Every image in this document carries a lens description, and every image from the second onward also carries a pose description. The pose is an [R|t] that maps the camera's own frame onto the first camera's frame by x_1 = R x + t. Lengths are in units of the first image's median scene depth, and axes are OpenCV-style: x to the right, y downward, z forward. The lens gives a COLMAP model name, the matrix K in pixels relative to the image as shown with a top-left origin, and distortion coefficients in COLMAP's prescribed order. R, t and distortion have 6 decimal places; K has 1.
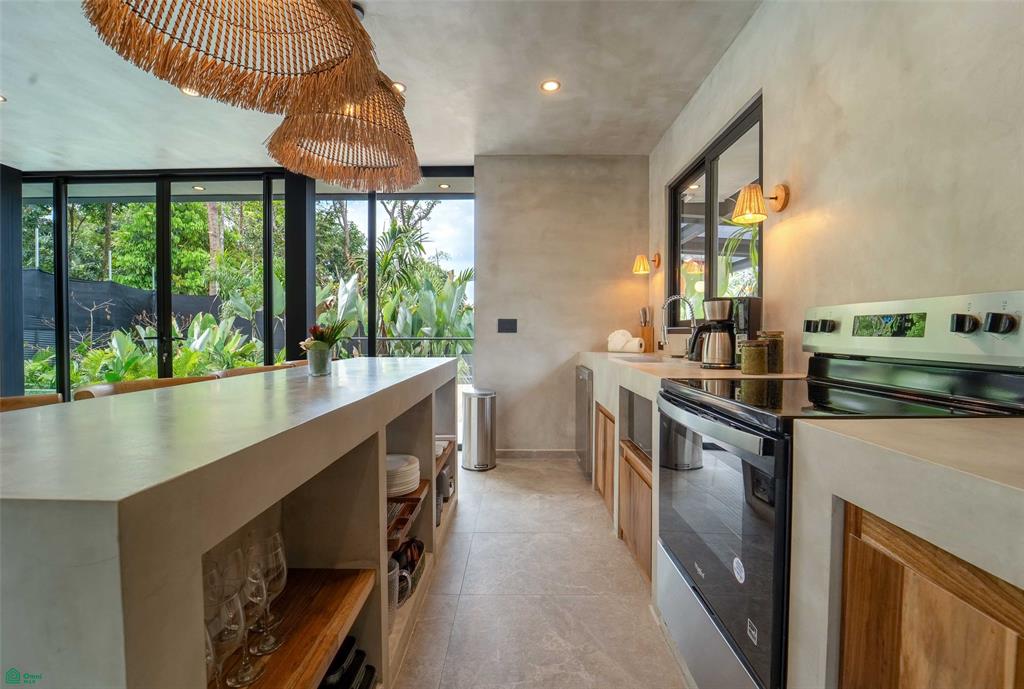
lens RADIAL K [[429.6, 0, 512.0], [0, 429.6, 344.5], [0, 0, 1]] dist [-0.000969, -0.000145]
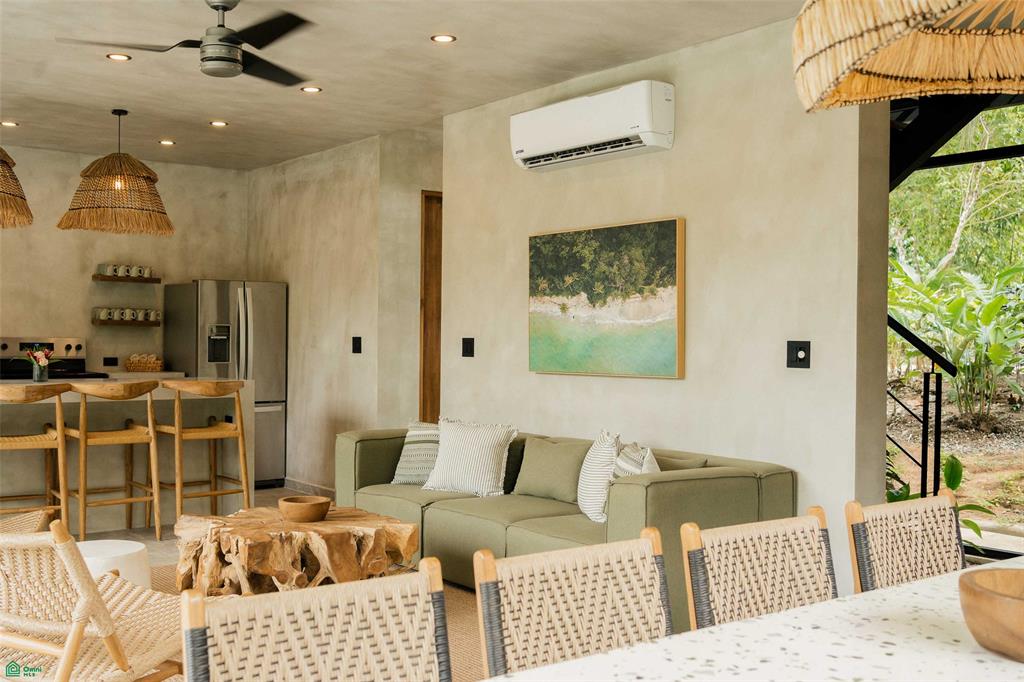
lens RADIAL K [[1078.0, 0, 512.0], [0, 1078.0, 341.0], [0, 0, 1]] dist [-0.002156, 0.015503]
pose [[-0.627724, -0.006670, 0.778408, -2.152545], [0.011819, 0.999766, 0.018097, -0.059266], [-0.778347, 0.020560, -0.627498, 1.013384]]
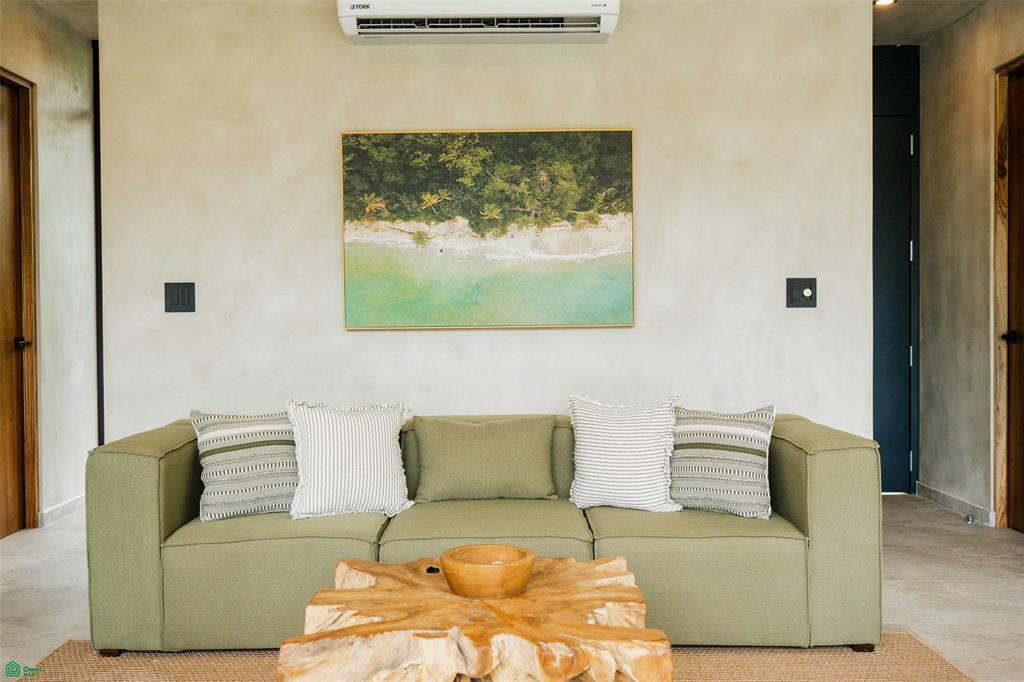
lens RADIAL K [[1034.1, 0, 512.0], [0, 1034.1, 341.0], [0, 0, 1]] dist [0.001745, 0.011280]
pose [[-0.999517, 0.009490, -0.029598, -0.961084], [0.008006, 0.998725, 0.049852, -0.020415], [0.030033, 0.049591, -0.998318, 1.068550]]
